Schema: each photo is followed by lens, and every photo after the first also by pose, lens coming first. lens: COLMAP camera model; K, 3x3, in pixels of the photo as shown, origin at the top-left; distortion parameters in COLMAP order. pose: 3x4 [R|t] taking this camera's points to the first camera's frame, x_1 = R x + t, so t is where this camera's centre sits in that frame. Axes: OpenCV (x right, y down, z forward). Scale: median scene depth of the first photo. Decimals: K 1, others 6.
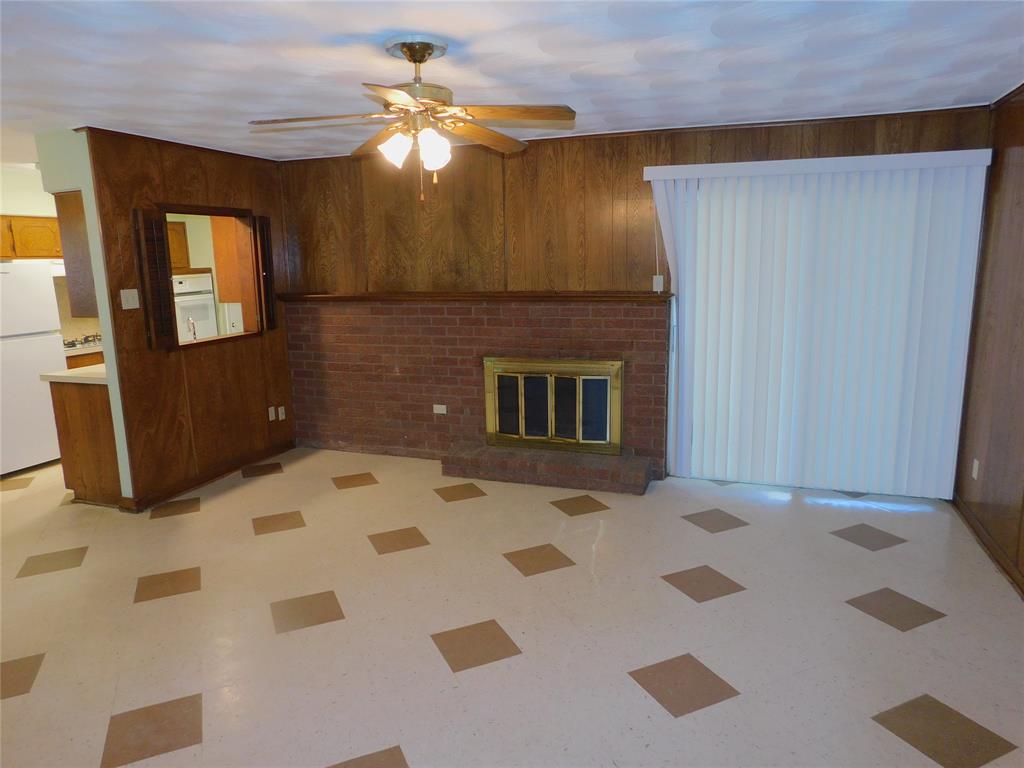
lens RADIAL K [[675.5, 0, 514.4], [0, 675.5, 382.9], [0, 0, 1]] dist [-0.073329, 0.057761]
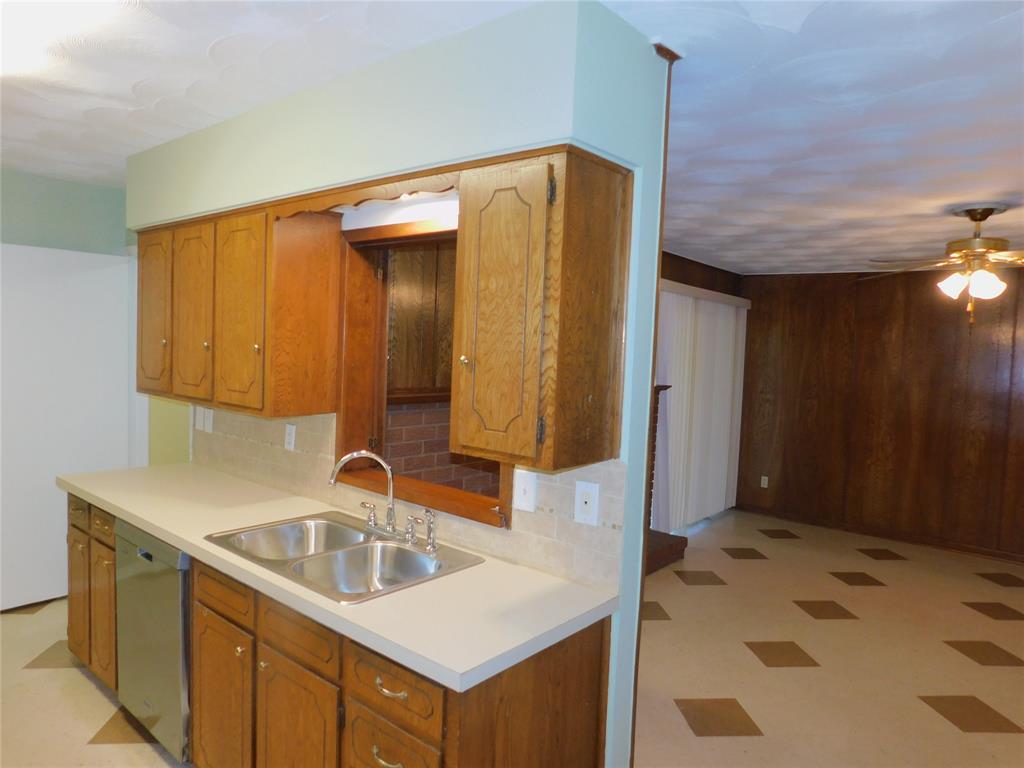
lens RADIAL K [[679.0, 0, 512.8], [0, 679.0, 379.8], [0, 0, 1]] dist [-0.072055, 0.044412]
pose [[0.333705, -0.010177, 0.942623, -0.955878], [0.124157, 0.991705, -0.033247, -0.128964], [-0.934466, 0.128128, 0.332200, 0.814054]]
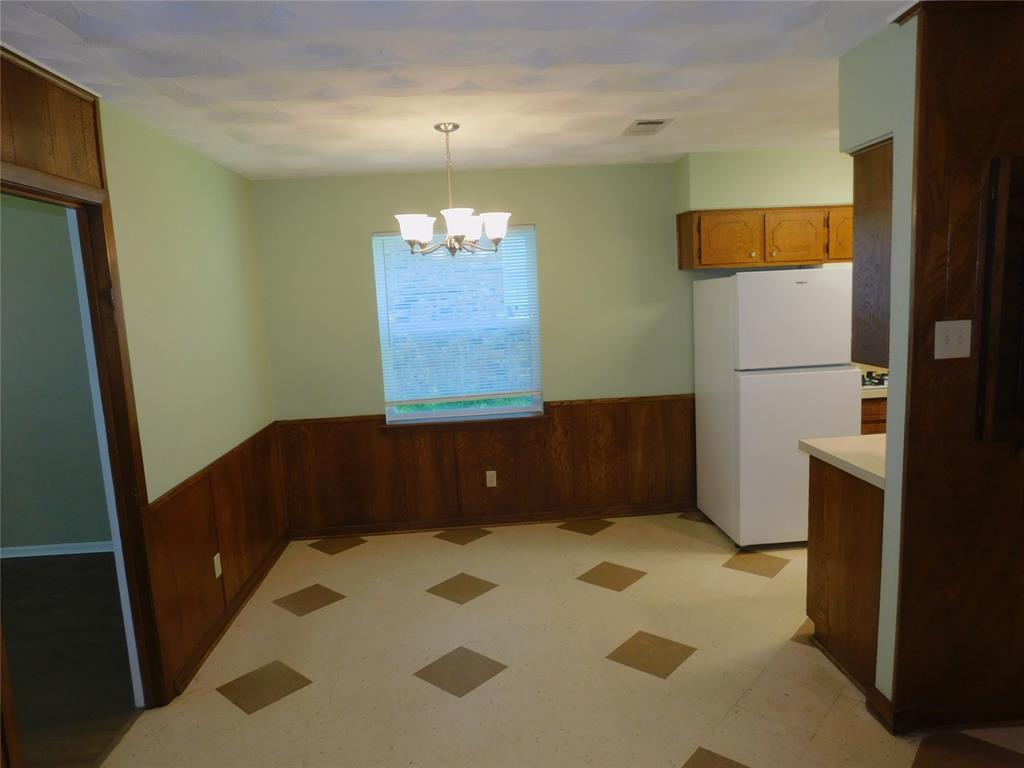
lens RADIAL K [[675.5, 0, 514.4], [0, 675.5, 382.9], [0, 0, 1]] dist [-0.073329, 0.057761]
pose [[0.406339, 0.132208, -0.904107, -0.228577], [-0.129647, 0.987808, 0.086179, -0.084769], [0.904478, 0.082196, 0.418525, 0.438444]]
